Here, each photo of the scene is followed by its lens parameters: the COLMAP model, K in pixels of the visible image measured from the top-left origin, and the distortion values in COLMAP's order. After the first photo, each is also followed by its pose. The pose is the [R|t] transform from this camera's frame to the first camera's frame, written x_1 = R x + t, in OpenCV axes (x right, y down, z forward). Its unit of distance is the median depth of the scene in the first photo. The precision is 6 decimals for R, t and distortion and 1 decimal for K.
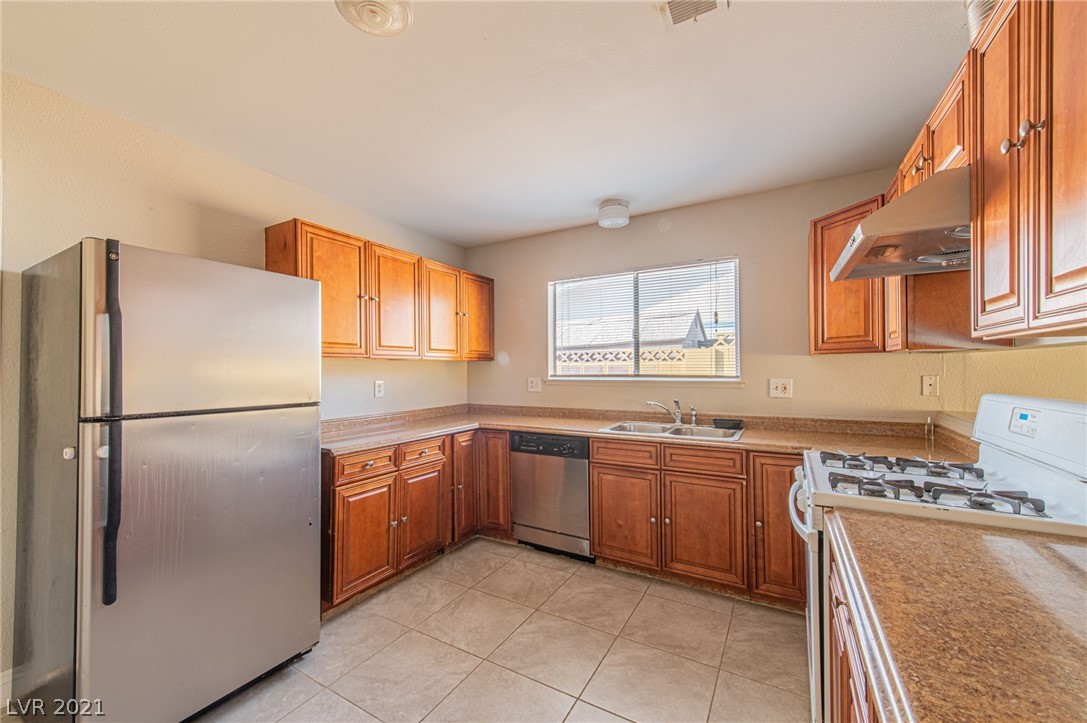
lens RADIAL K [[432.4, 0, 539.2], [0, 432.4, 362.5], [0, 0, 1]] dist [0.014532, -0.003556]
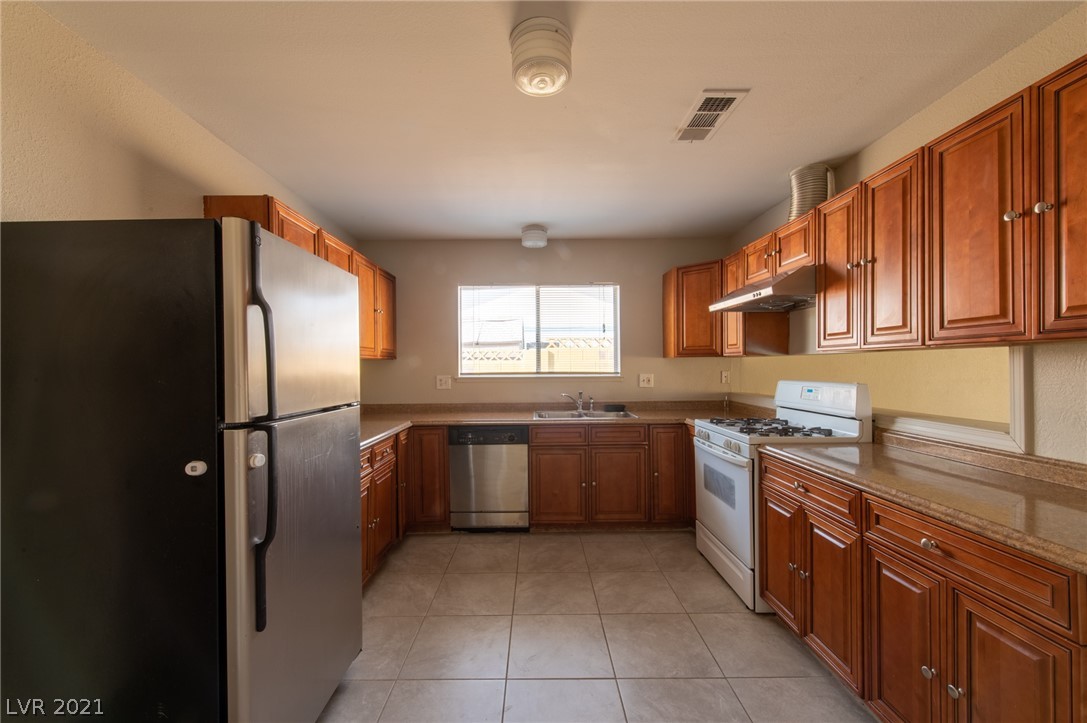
lens RADIAL K [[432.4, 0, 540.3], [0, 432.4, 362.6], [0, 0, 1]] dist [0.014532, -0.003556]
pose [[0.857121, 0.003517, 0.515103, -0.488326], [-0.005351, 0.999984, 0.002077, -0.000366], [-0.515087, -0.004536, 0.857126, -0.028511]]
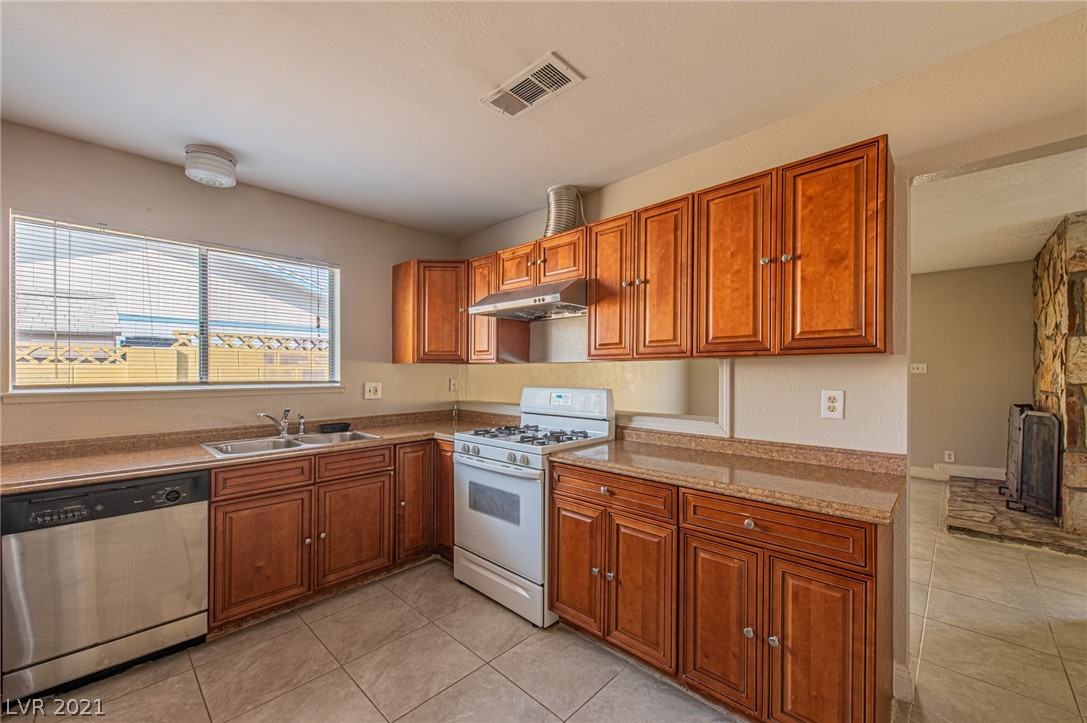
lens RADIAL K [[432.4, 0, 545.3], [0, 432.4, 371.6], [0, 0, 1]] dist [0.014532, -0.003556]
pose [[0.231839, 0.005994, 0.972736, -0.488573], [-0.013614, 0.999903, -0.002917, 0.004962], [-0.972659, -0.012566, 0.231898, 0.299390]]
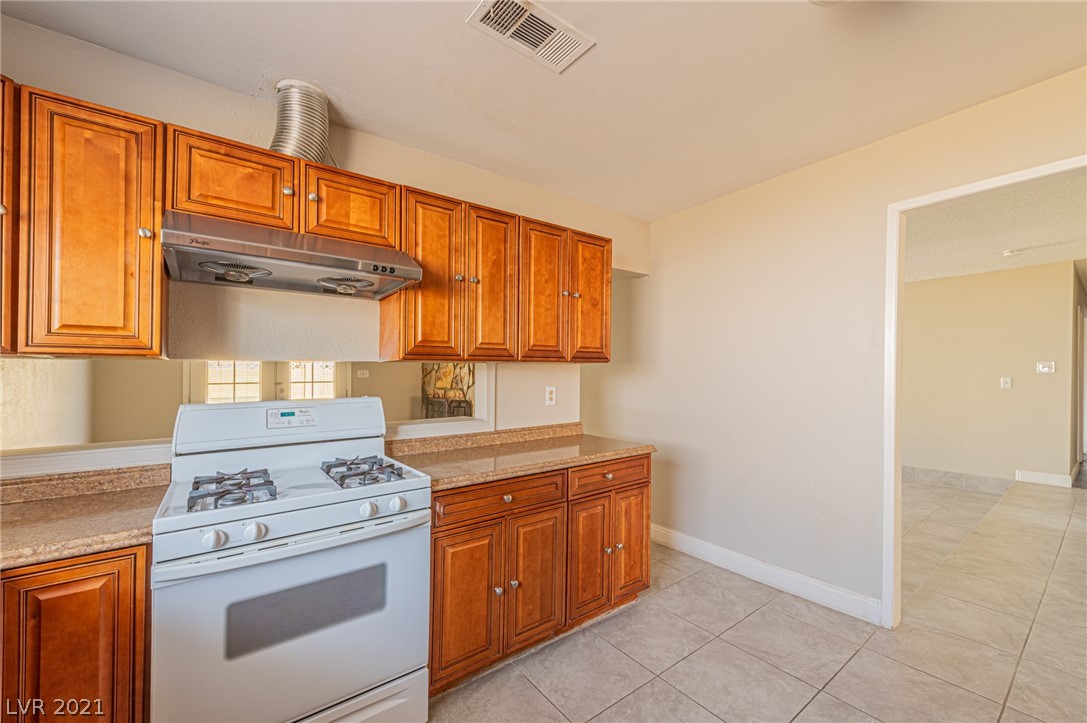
lens RADIAL K [[432.4, 0, 552.7], [0, 432.4, 381.3], [0, 0, 1]] dist [0.014532, -0.003556]
pose [[-0.926322, 0.005623, 0.376691, -0.076598], [0.006809, 0.999975, 0.001817, 0.013391], [-0.376672, 0.004248, -0.926337, 0.993398]]
